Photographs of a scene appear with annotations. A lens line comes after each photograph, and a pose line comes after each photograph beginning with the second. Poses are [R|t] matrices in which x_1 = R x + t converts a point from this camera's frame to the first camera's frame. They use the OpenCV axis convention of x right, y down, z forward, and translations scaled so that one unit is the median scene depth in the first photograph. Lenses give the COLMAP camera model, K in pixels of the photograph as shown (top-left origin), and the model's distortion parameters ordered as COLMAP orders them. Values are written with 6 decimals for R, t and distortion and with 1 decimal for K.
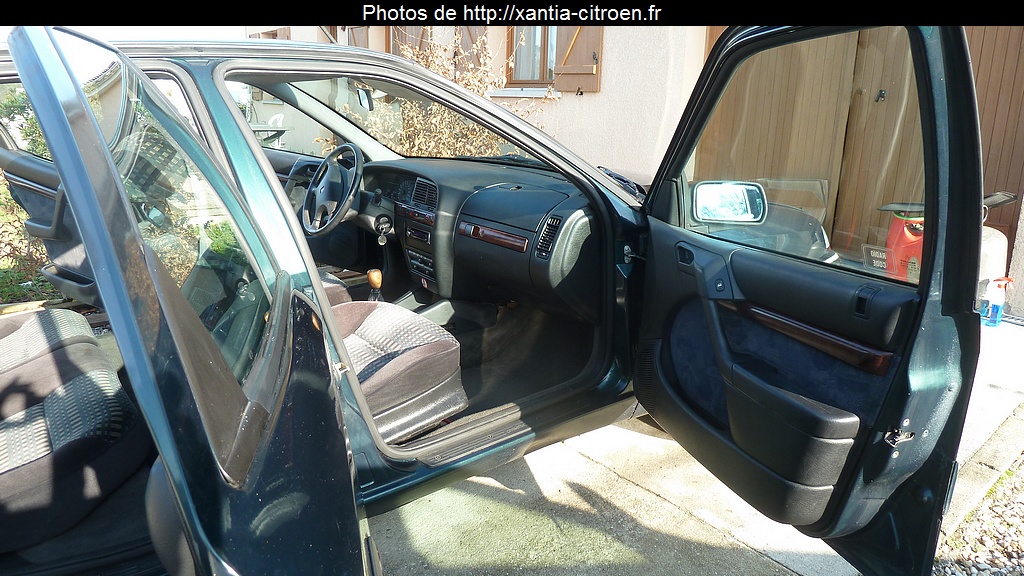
lens RADIAL K [[731.2, 0, 512.0], [0, 731.2, 288.0], [0, 0, 1]] dist [-0.027488, 0.000100]
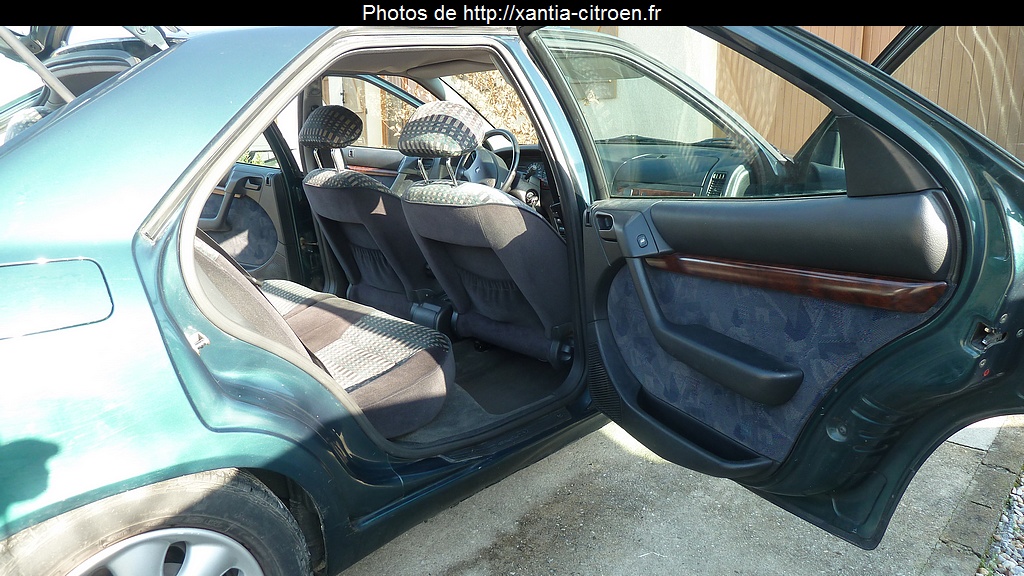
lens RADIAL K [[731.2, 0, 512.0], [0, 731.2, 288.0], [0, 0, 1]] dist [-0.027488, 0.000100]
pose [[0.994995, -0.057590, 0.081659, -0.319268], [0.060160, 0.997757, -0.029362, 0.088052], [-0.079785, 0.034127, 0.996228, -0.136368]]
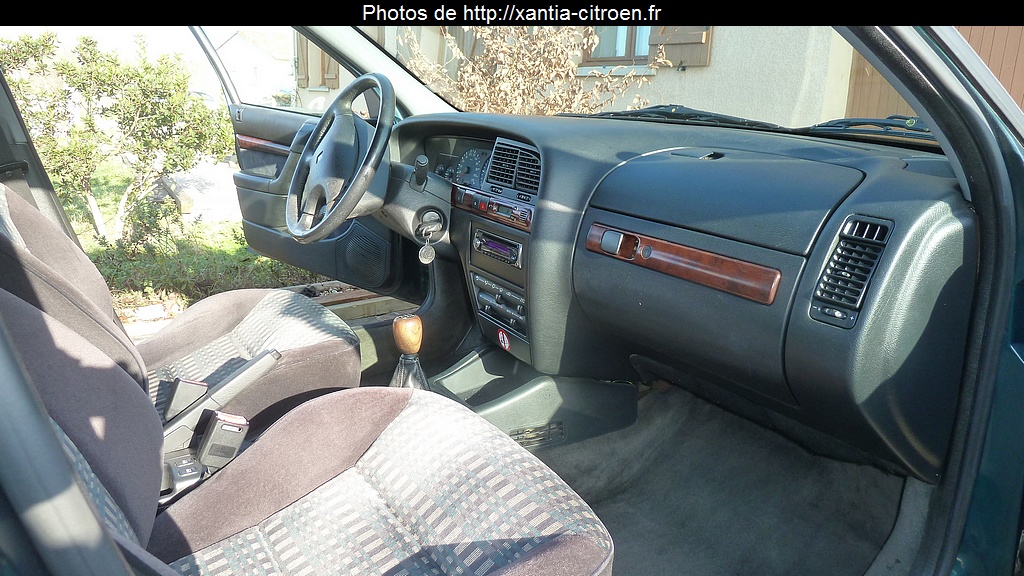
lens RADIAL K [[731.2, 0, 512.0], [0, 731.2, 288.0], [0, 0, 1]] dist [-0.027488, 0.000100]
pose [[0.997408, 0.035649, -0.062506, -0.084325], [-0.035977, 0.999344, -0.004137, -0.042560], [0.062317, 0.006375, 0.998036, 0.489598]]
